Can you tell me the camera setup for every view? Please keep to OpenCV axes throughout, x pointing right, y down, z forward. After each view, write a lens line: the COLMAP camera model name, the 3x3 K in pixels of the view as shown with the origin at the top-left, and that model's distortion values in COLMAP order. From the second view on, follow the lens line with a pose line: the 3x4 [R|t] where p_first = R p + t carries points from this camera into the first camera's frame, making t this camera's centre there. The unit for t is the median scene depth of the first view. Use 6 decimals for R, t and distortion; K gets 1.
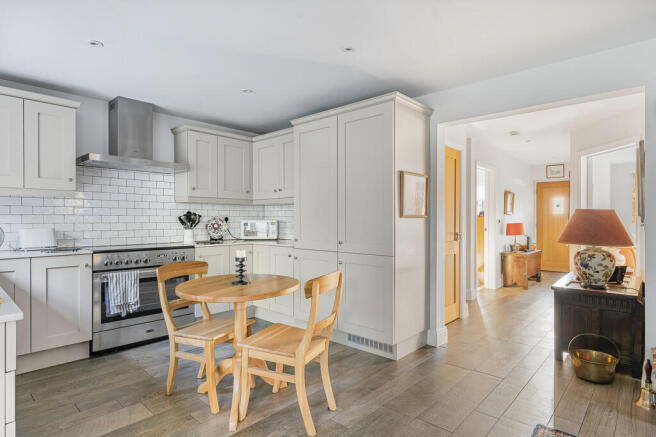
lens RADIAL K [[360.2, 0, 328.0], [0, 360.2, 218.5], [0, 0, 1]] dist [-0.000535, 0.000254]
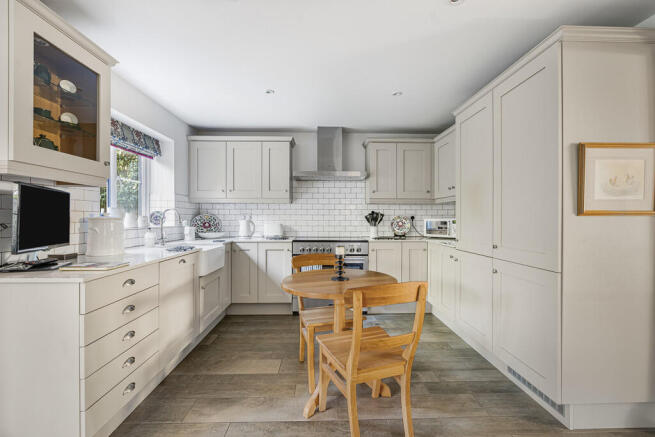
lens RADIAL K [[291.1, 0, 327.5], [0, 291.1, 218.5], [0, 0, 1]] dist [-0.000041, 0.000387]
pose [[0.698173, 0.002614, -0.715924, 0.217675], [0.000747, 0.999990, 0.004381, 0.000344], [0.715929, -0.003593, 0.698164, 0.249863]]
